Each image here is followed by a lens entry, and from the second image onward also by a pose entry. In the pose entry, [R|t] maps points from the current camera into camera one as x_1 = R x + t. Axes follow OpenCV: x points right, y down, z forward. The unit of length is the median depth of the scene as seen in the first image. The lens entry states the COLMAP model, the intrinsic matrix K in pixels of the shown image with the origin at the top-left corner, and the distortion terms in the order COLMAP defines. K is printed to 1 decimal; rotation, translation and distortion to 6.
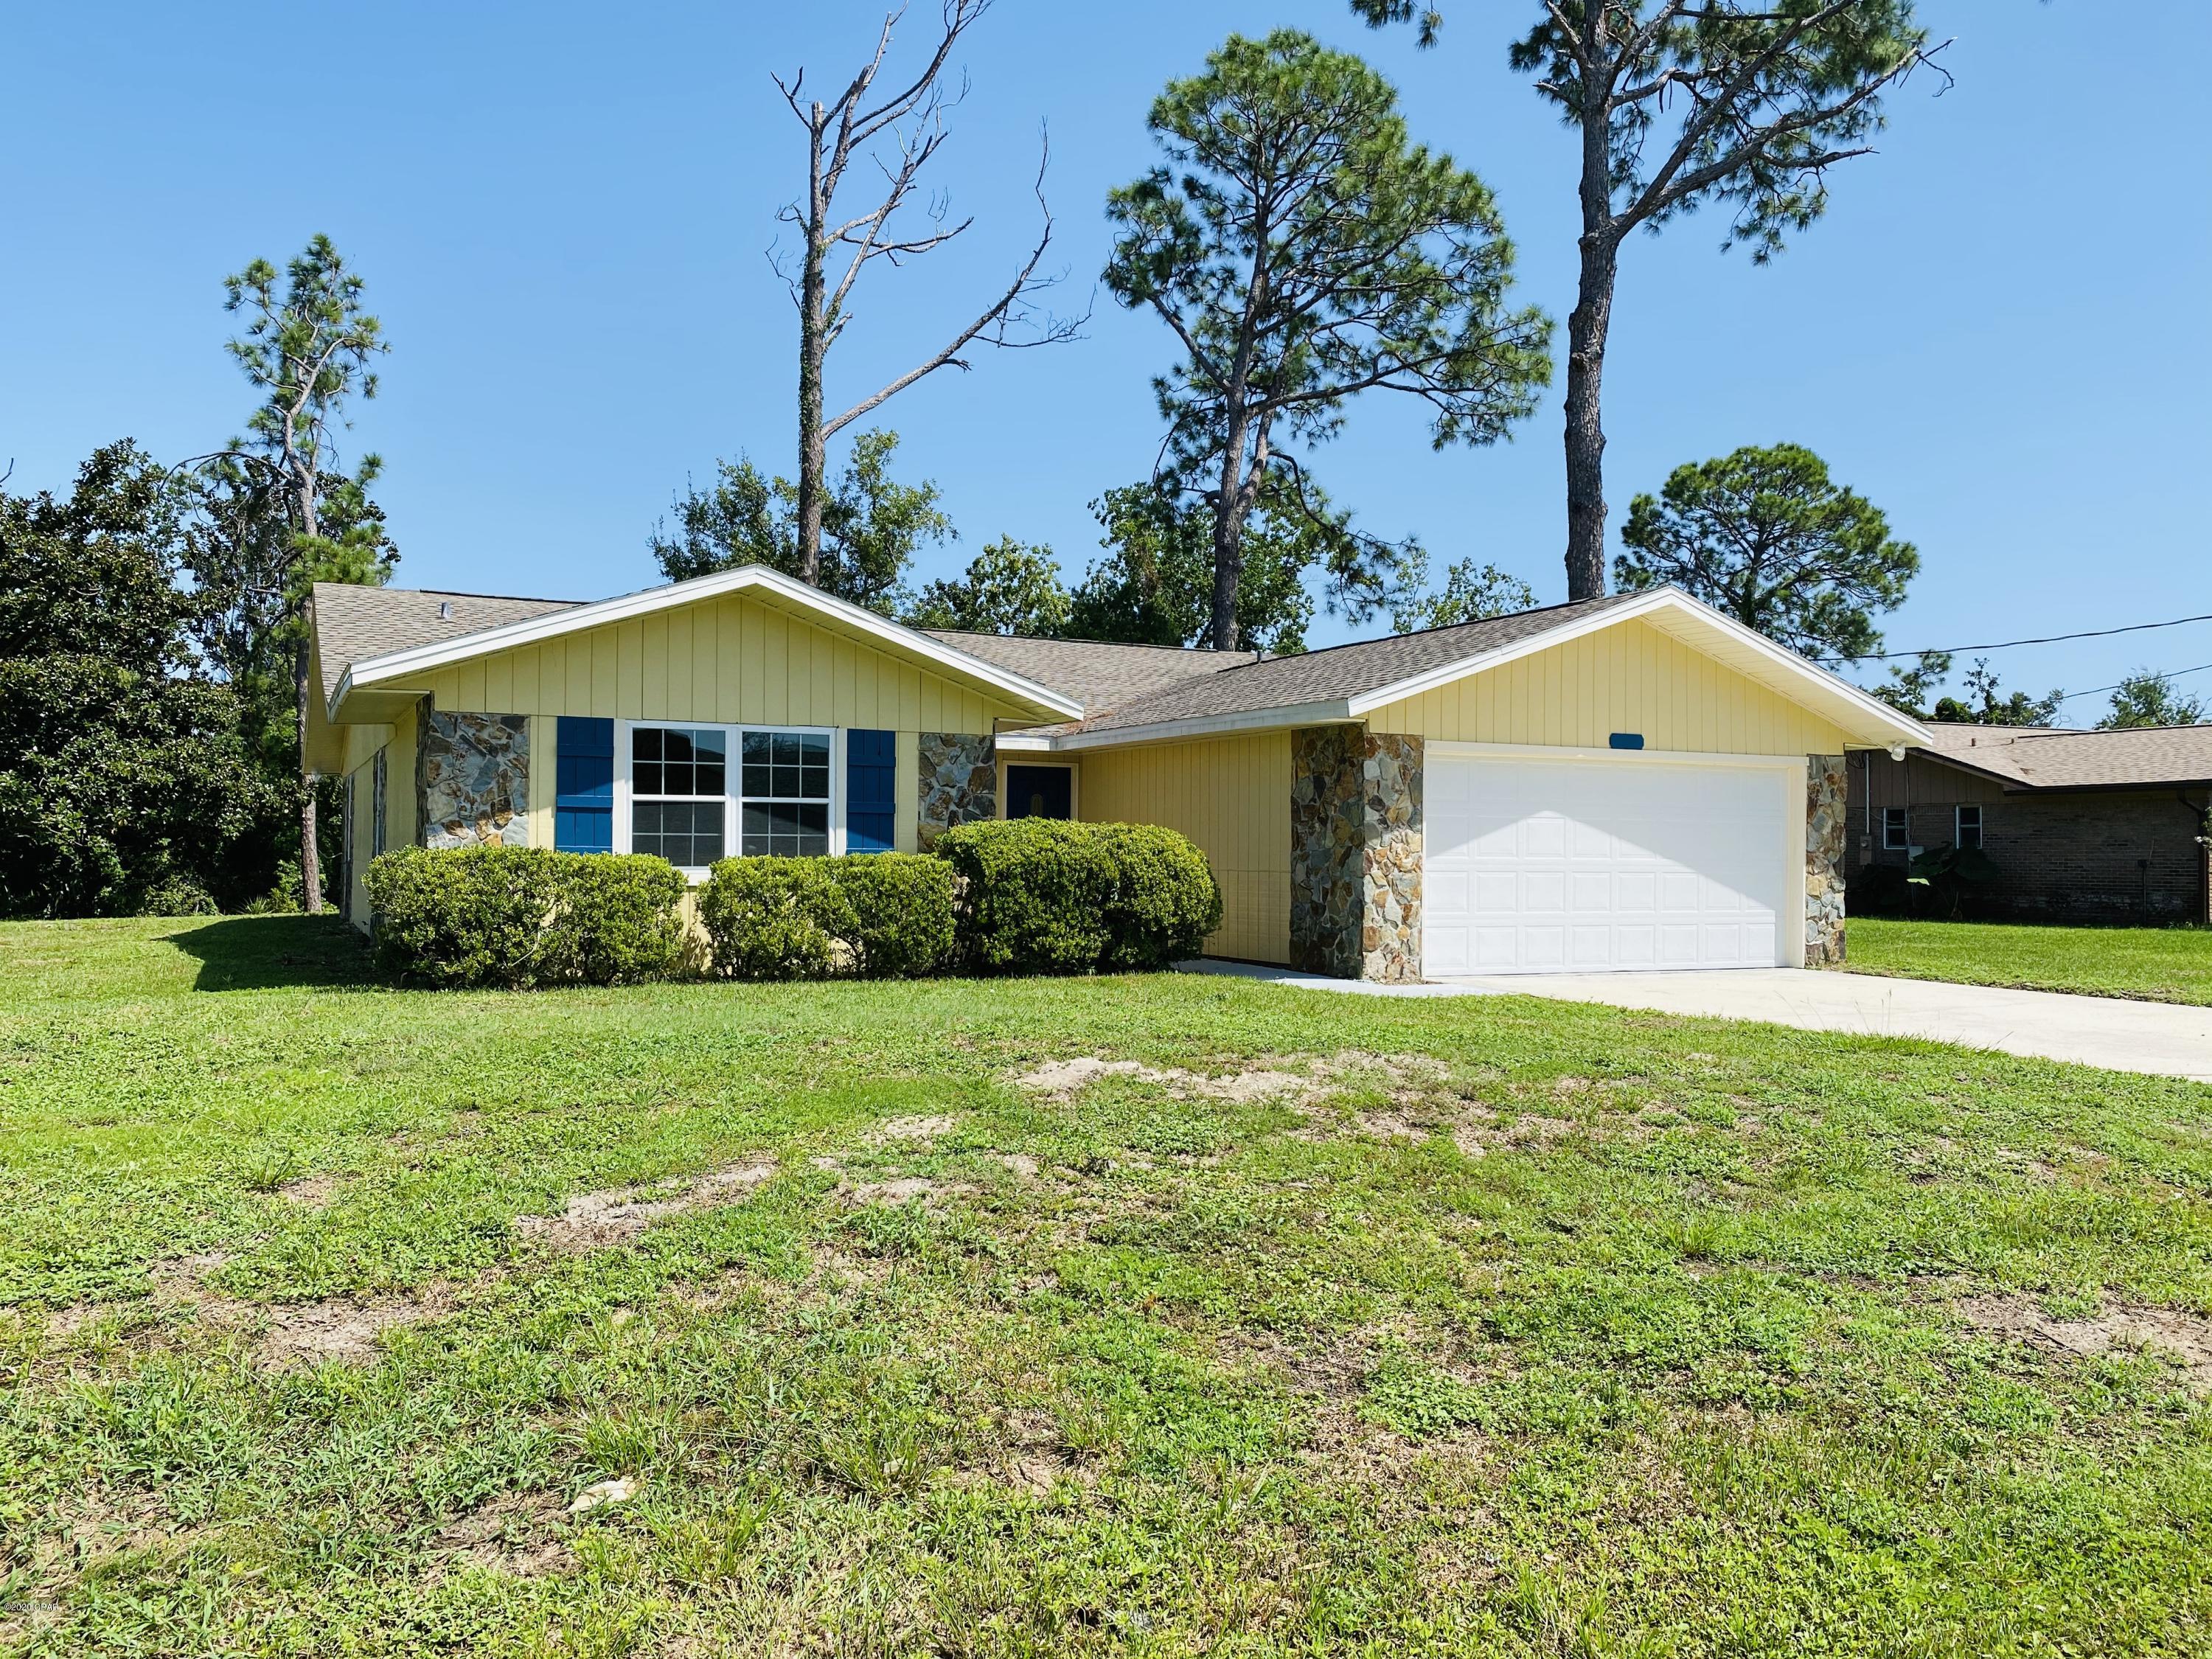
lens RADIAL K [[1718.6, 0, 1113.4], [0, 1718.6, 841.0], [0, 0, 1]] dist [0.017910, -0.005469]
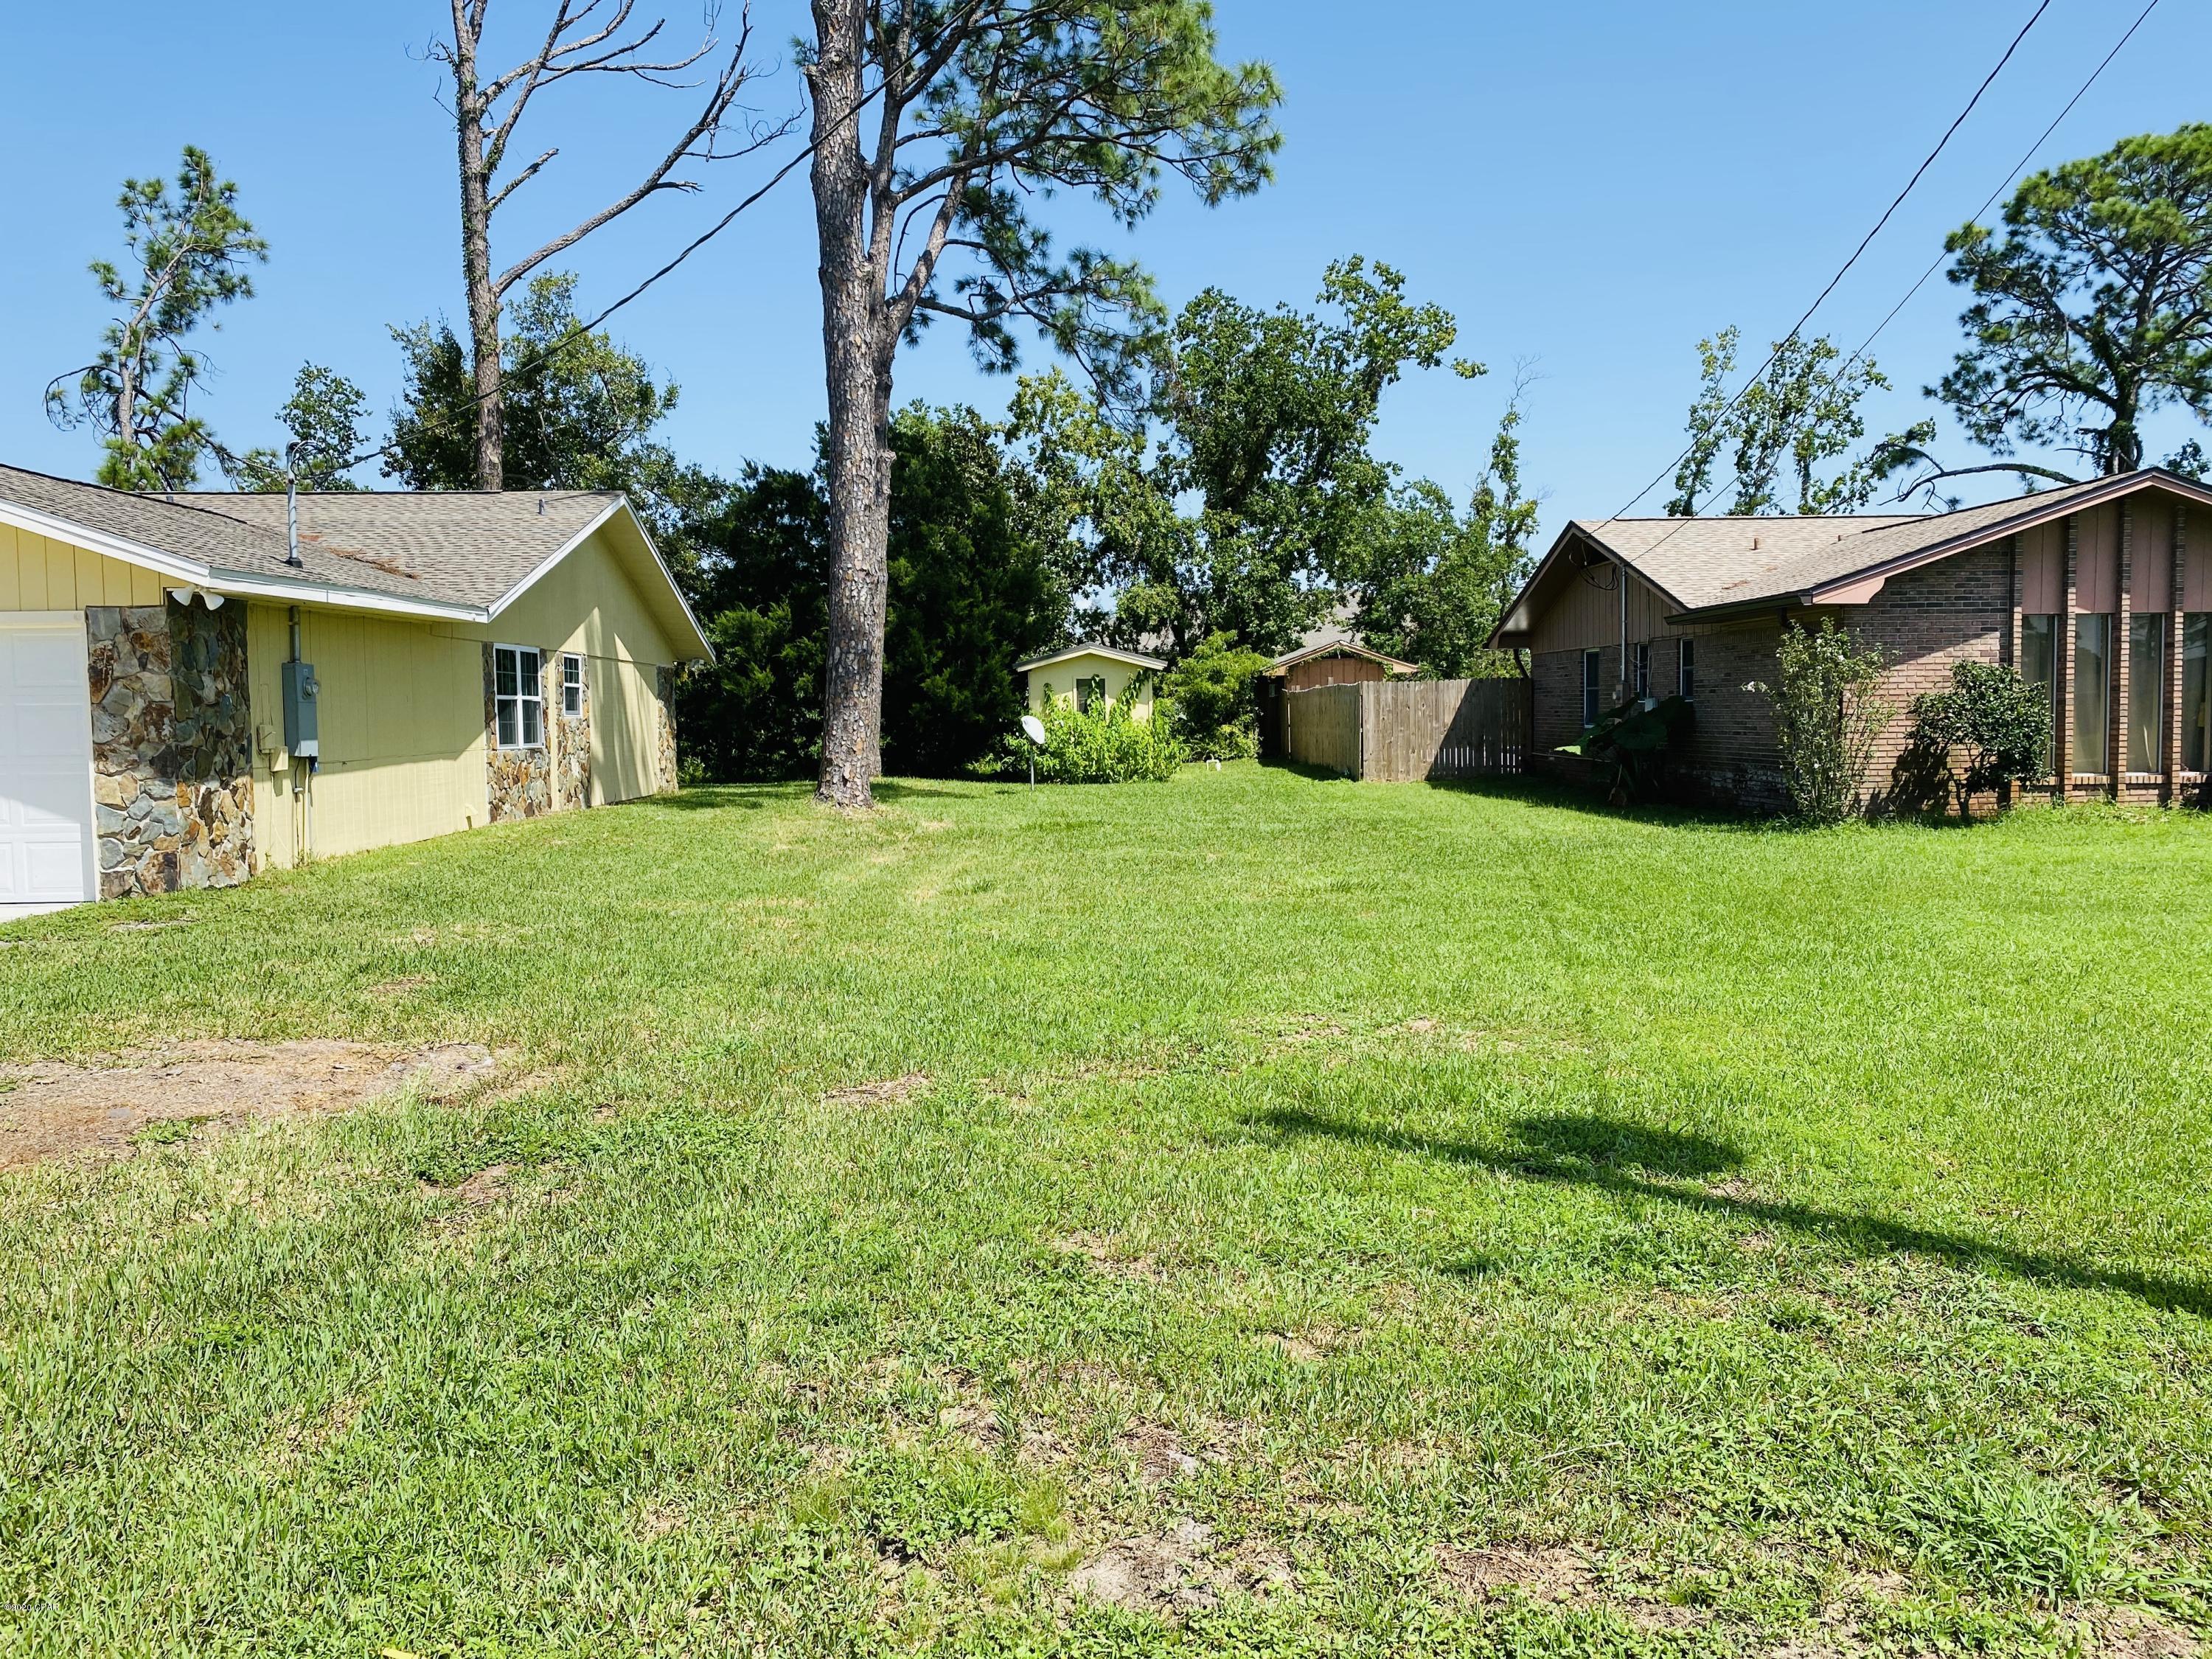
lens RADIAL K [[1691.1, 0, 1114.8], [0, 1691.1, 825.5], [0, 0, 1]] dist [0.024800, -0.011768]
pose [[0.908879, 0.013044, -0.416855, 1.246955], [0.021109, 0.996791, 0.077216, -0.006366], [0.416525, -0.078979, 0.905687, 0.611492]]
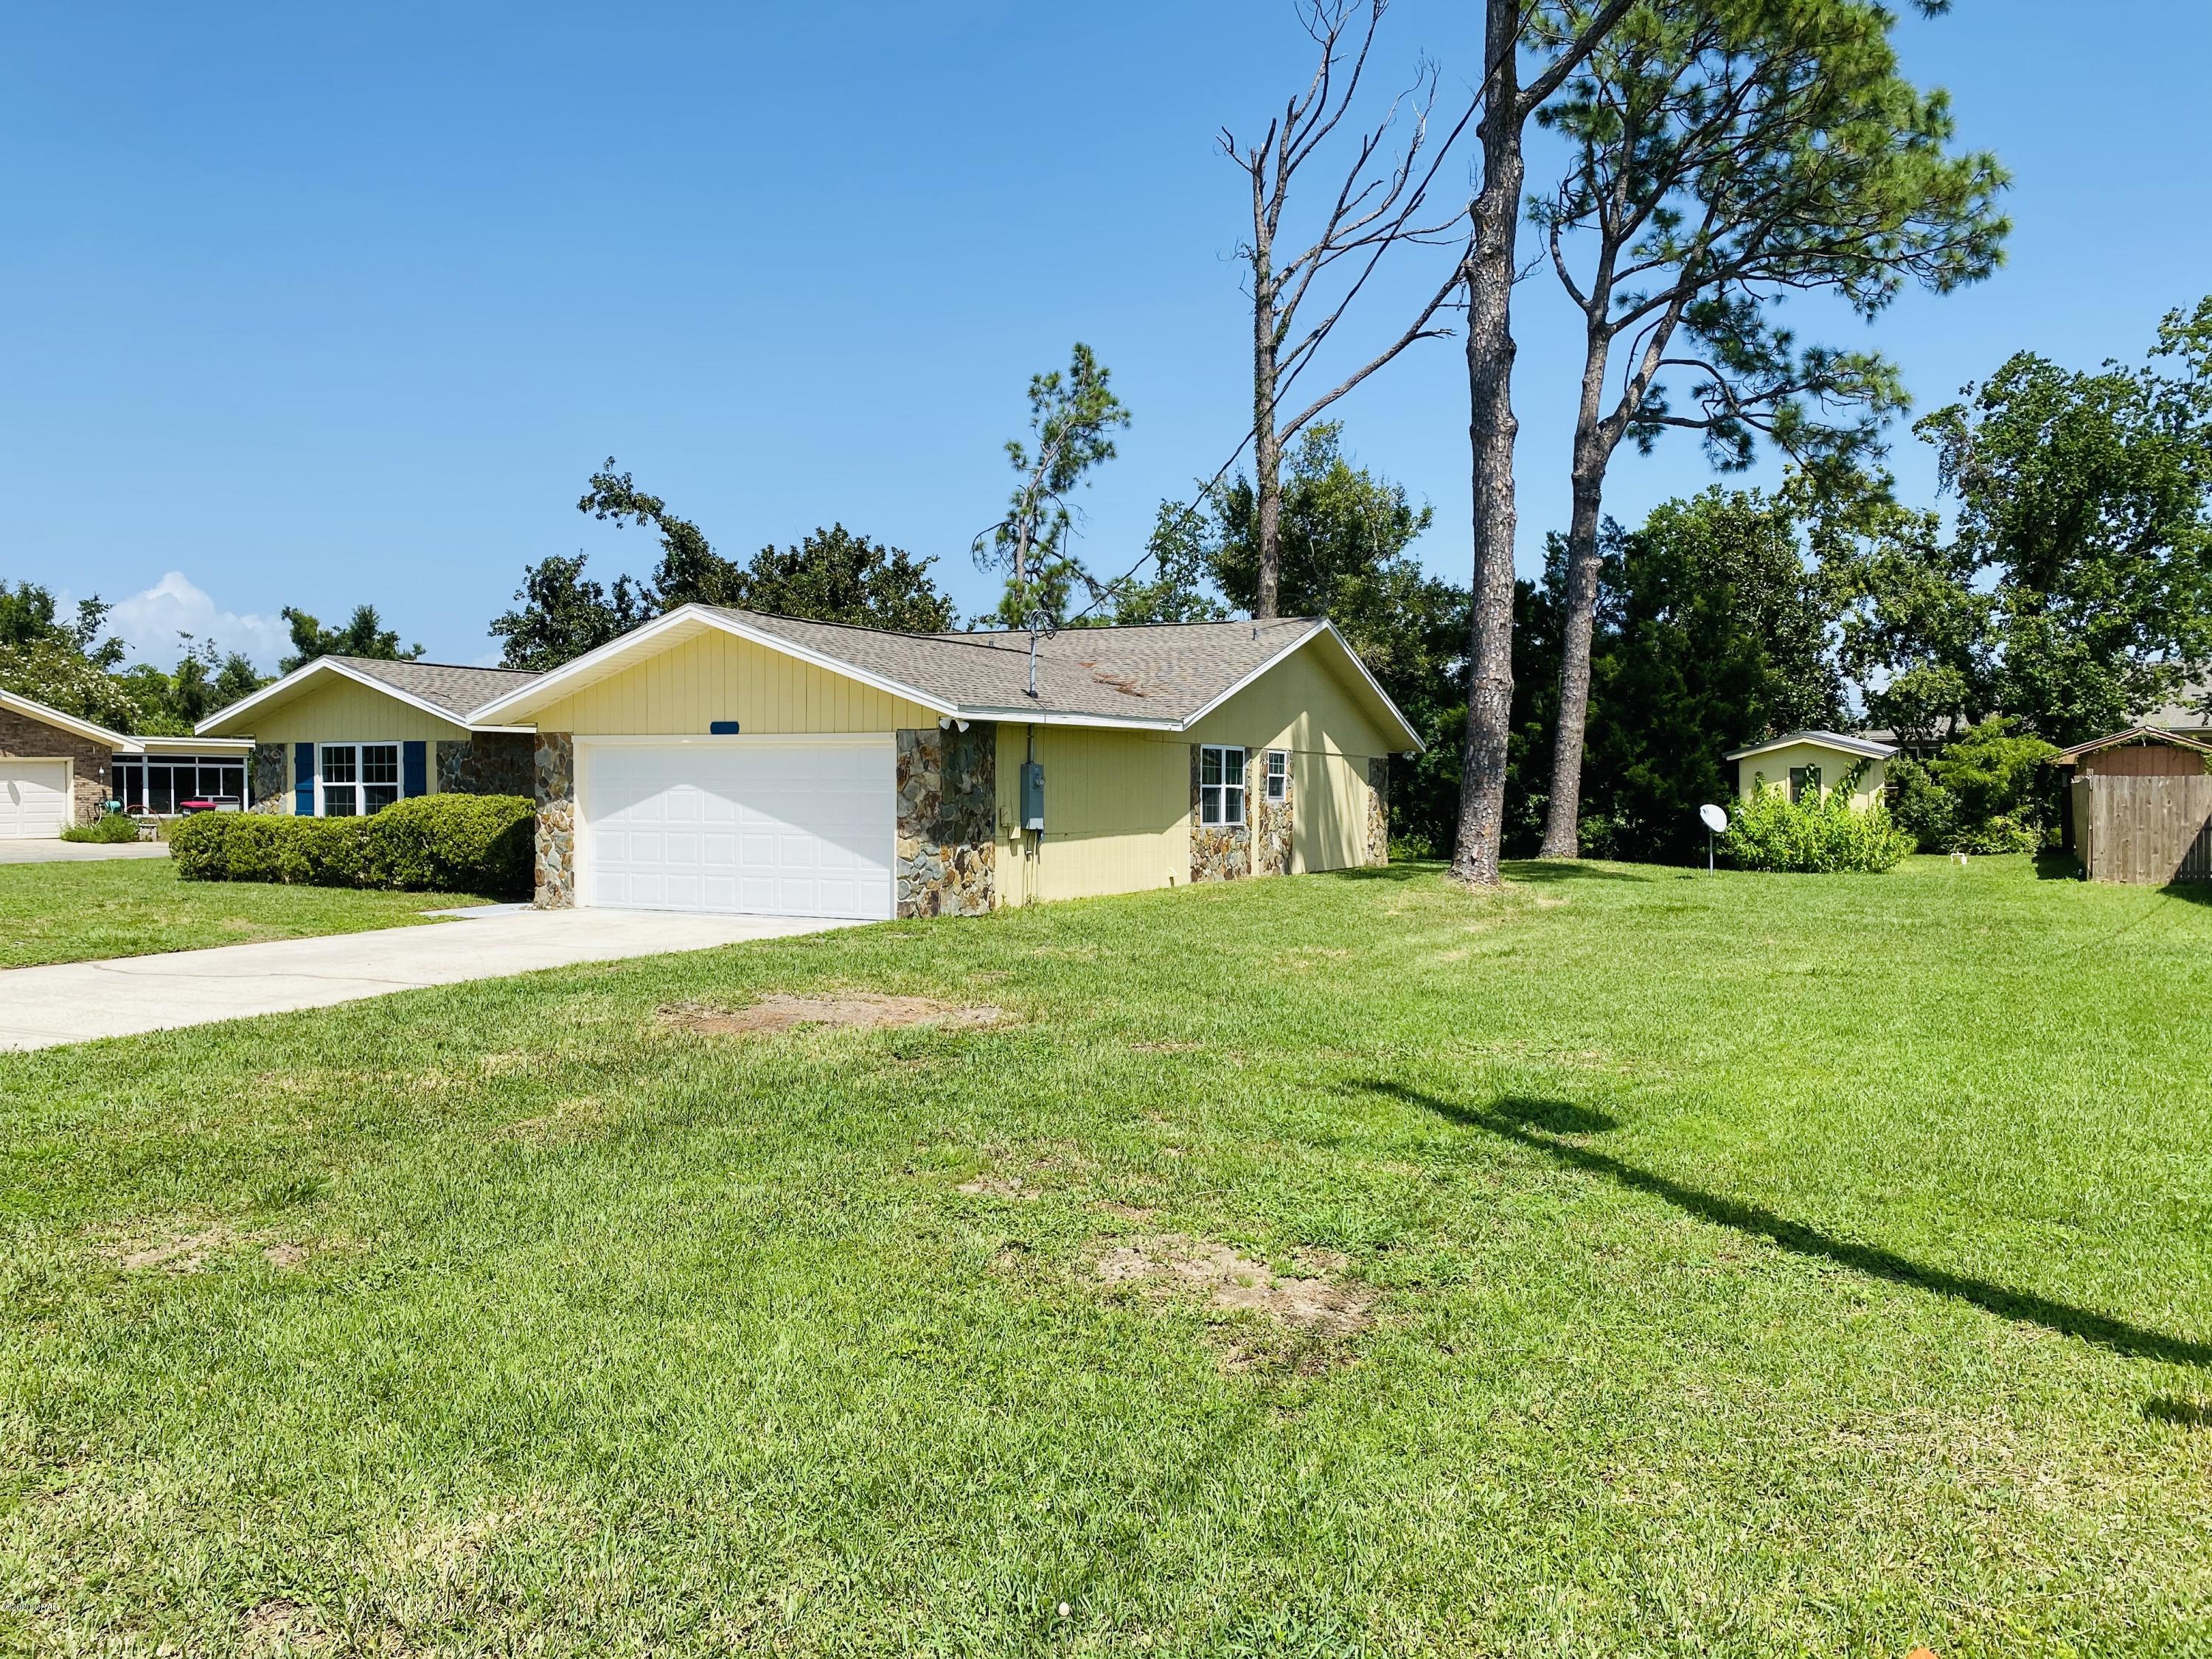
lens RADIAL K [[1681.1, 0, 1111.1], [0, 1681.1, 837.9], [0, 0, 1]] dist [0.131676, -0.195290]
pose [[0.596900, 0.019944, -0.802068, 1.553555], [0.009231, 0.999454, 0.031722, -0.016098], [0.802263, -0.026339, 0.596390, 0.534426]]
